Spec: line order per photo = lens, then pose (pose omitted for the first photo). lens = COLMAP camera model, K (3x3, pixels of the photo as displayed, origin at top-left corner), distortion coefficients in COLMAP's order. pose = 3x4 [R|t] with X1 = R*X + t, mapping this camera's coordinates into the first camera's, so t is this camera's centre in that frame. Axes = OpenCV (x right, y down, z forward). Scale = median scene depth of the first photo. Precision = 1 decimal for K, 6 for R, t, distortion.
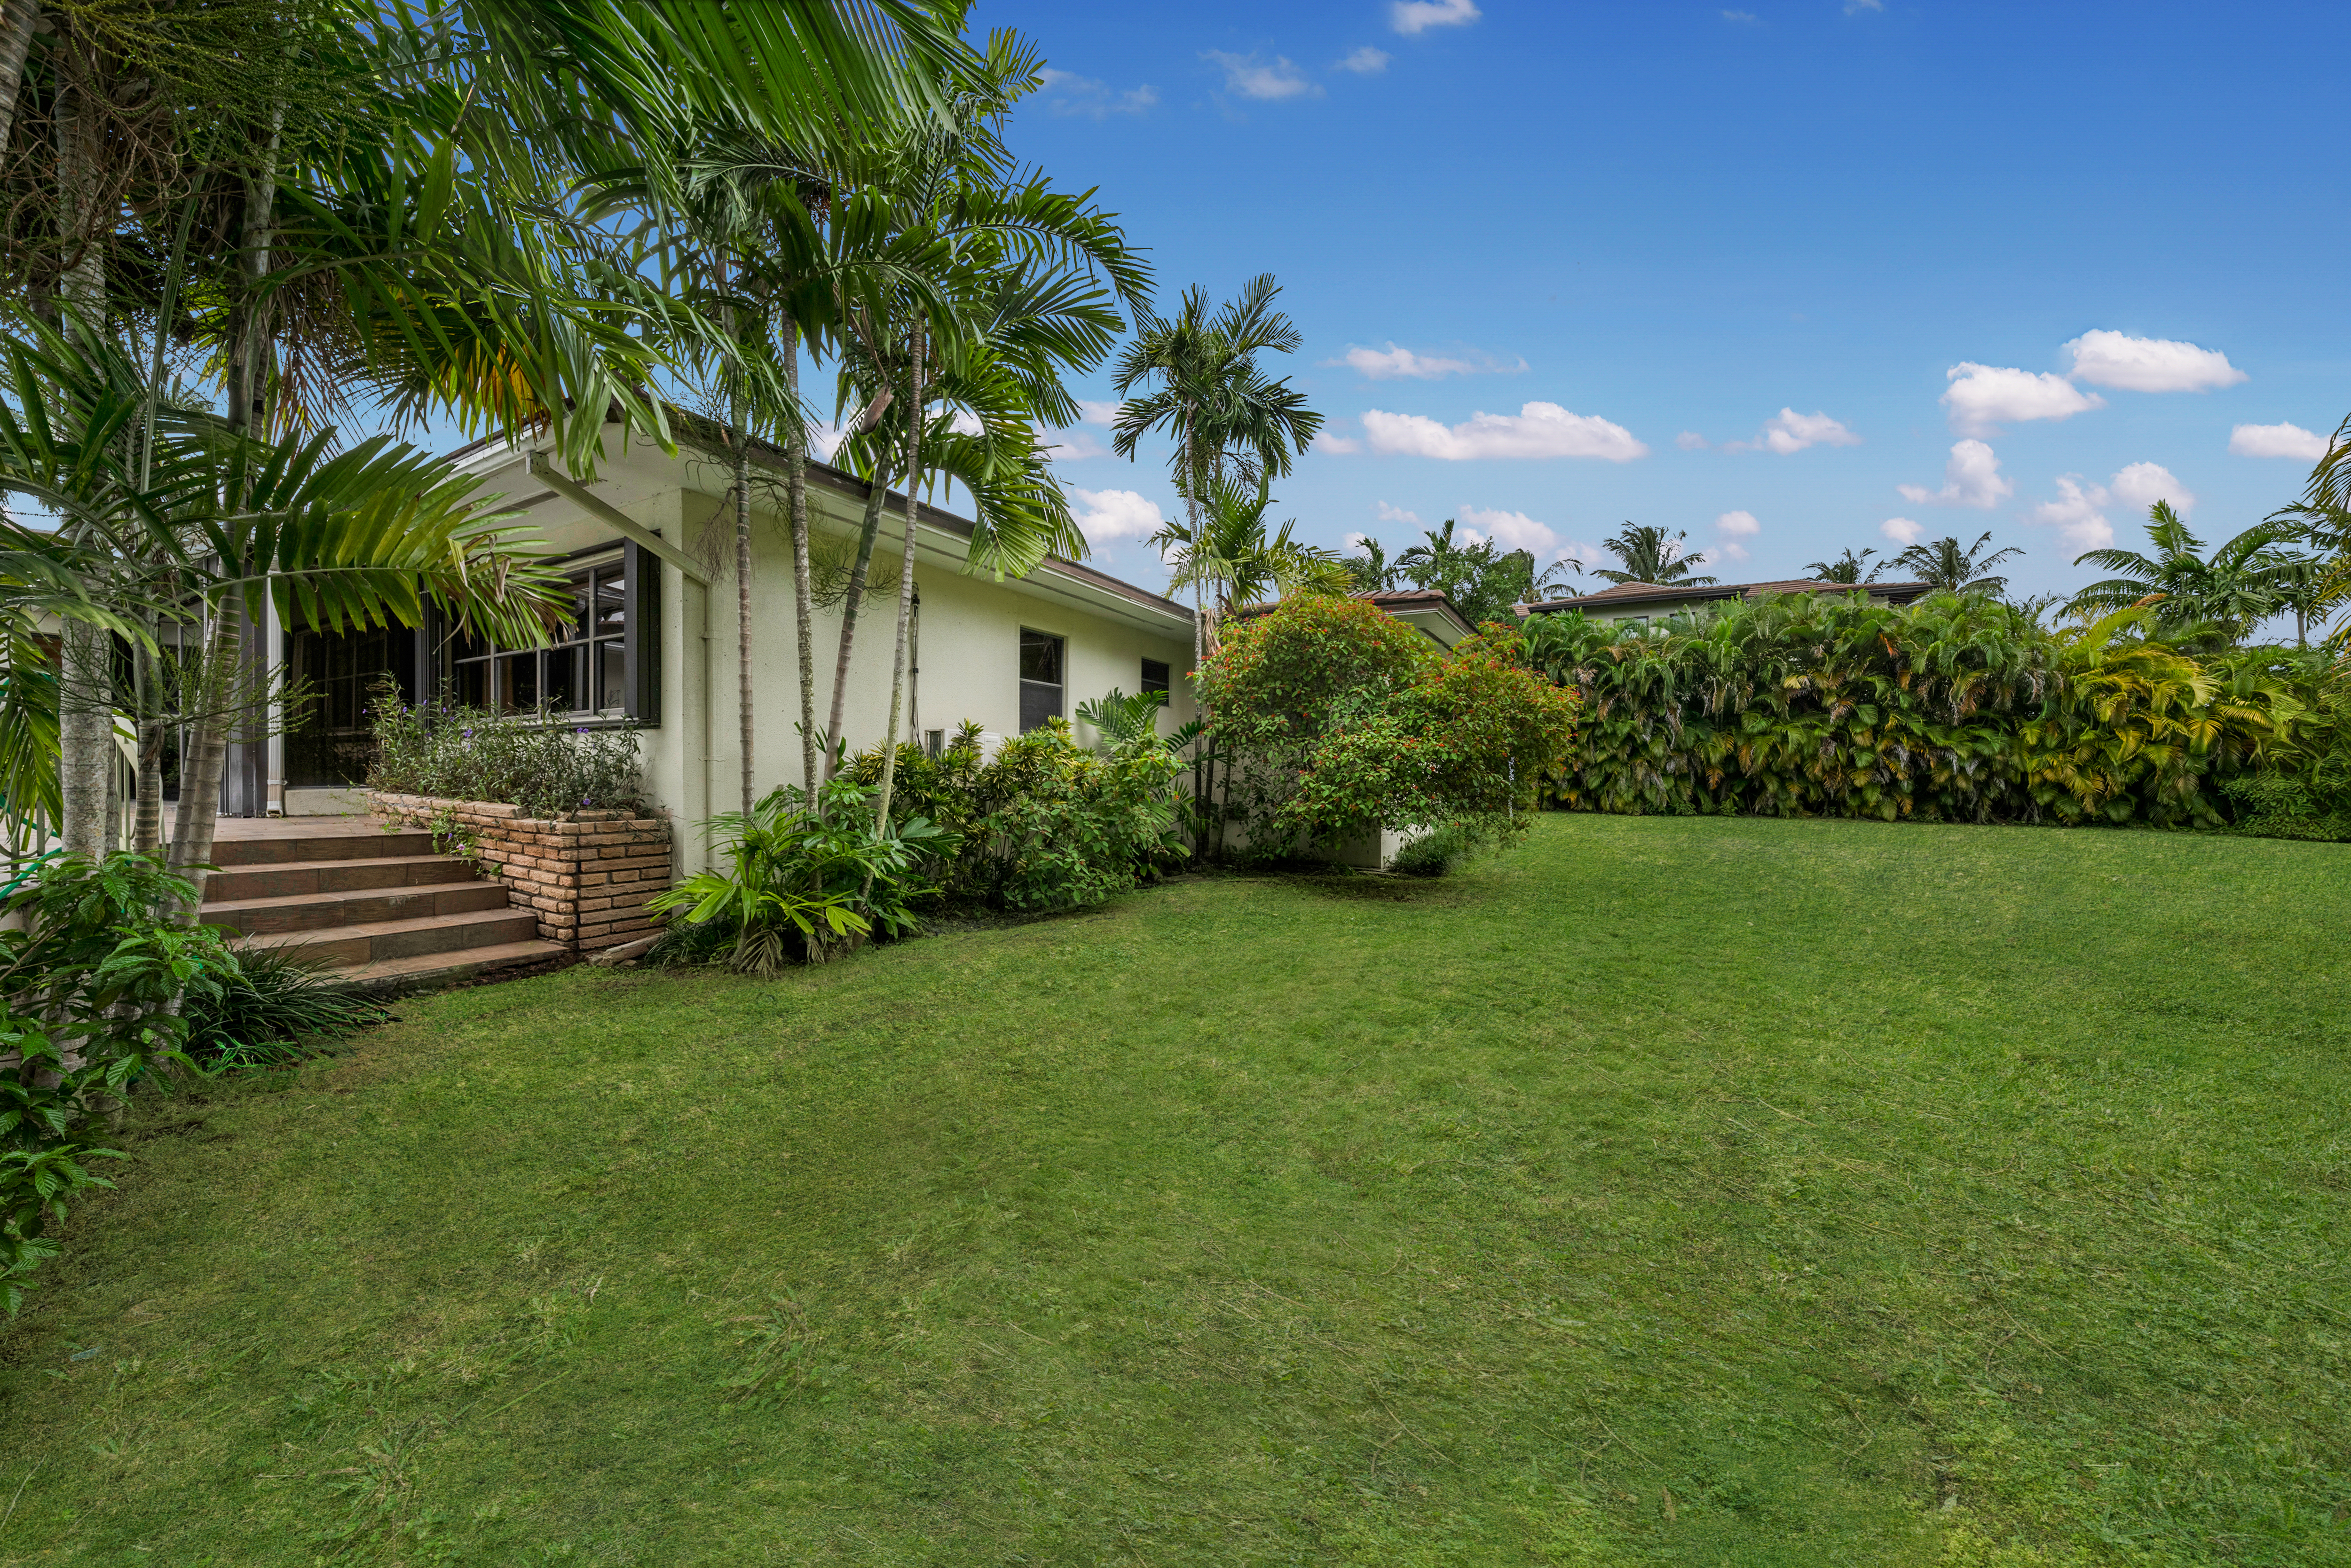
lens RADIAL K [[807.9, 0, 1173.7], [0, 807.9, 780.9], [0, 0, 1]] dist [-0.002675, 0.000368]
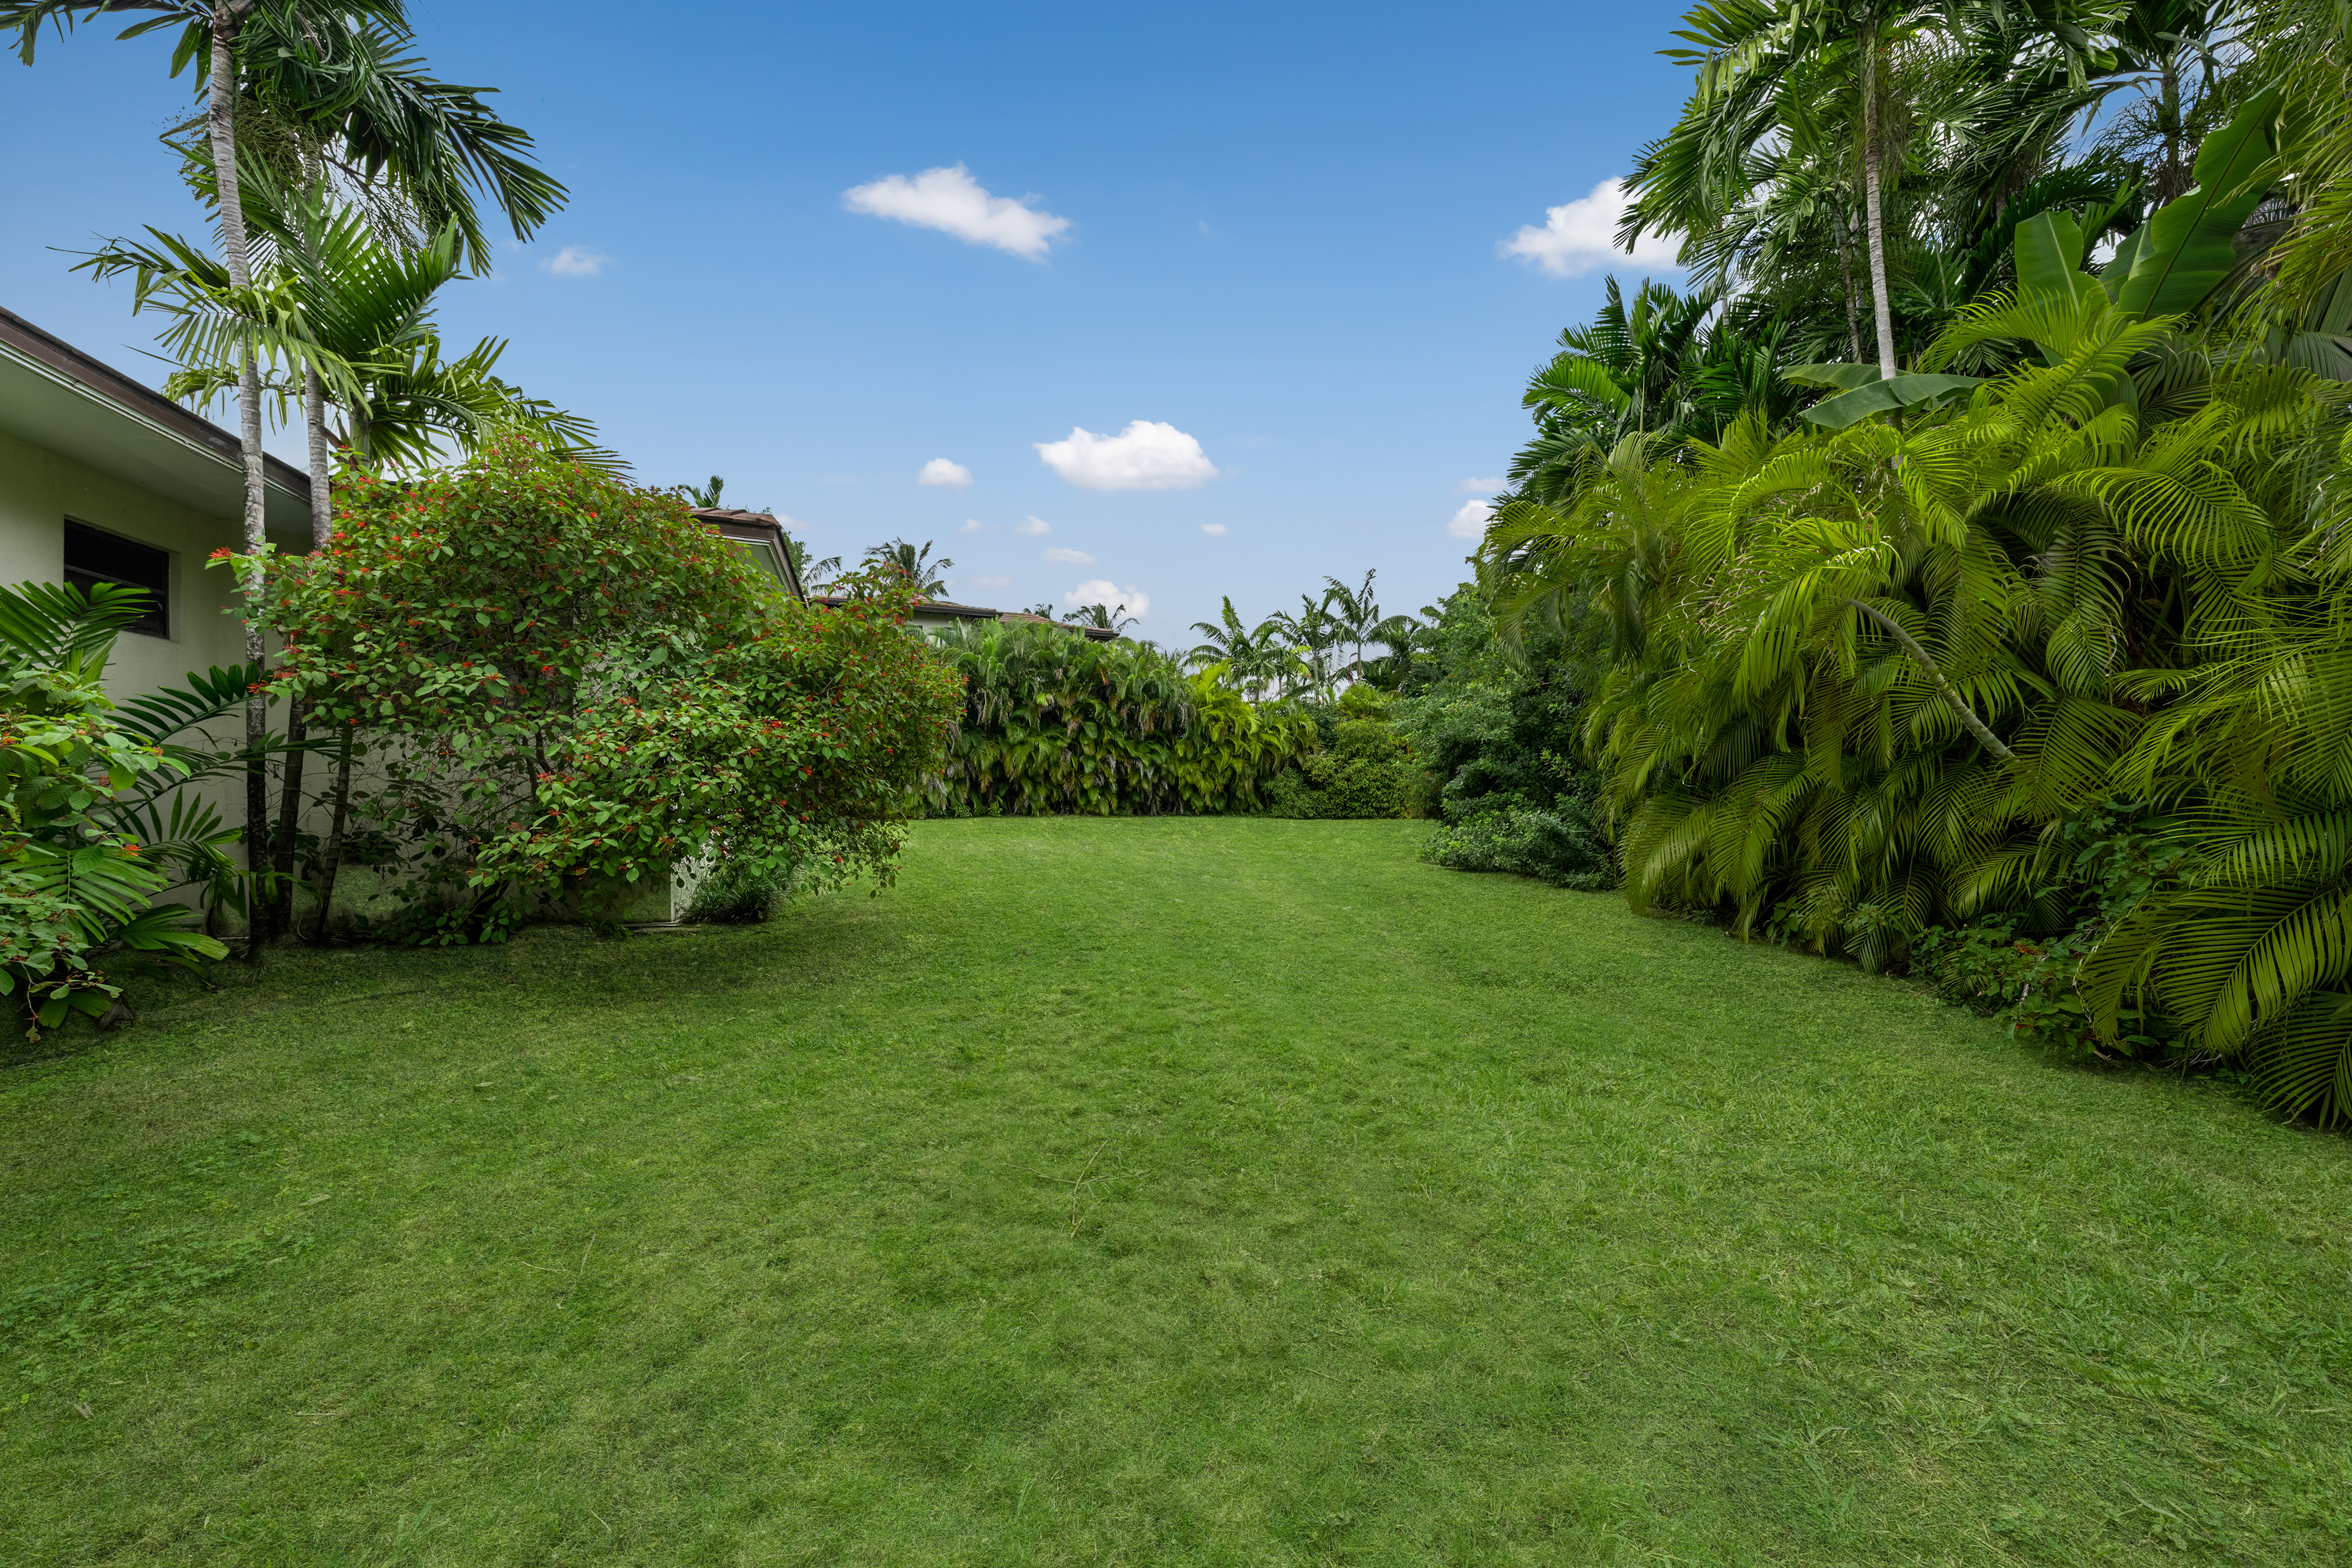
lens RADIAL K [[808.2, 0, 1169.5], [0, 808.2, 779.0], [0, 0, 1]] dist [-0.002675, 0.000368]
pose [[0.650154, -0.002244, 0.759799, 0.008784], [0.008944, 0.999949, -0.004700, -0.001049], [-0.759750, 0.009851, 0.650141, 0.120259]]
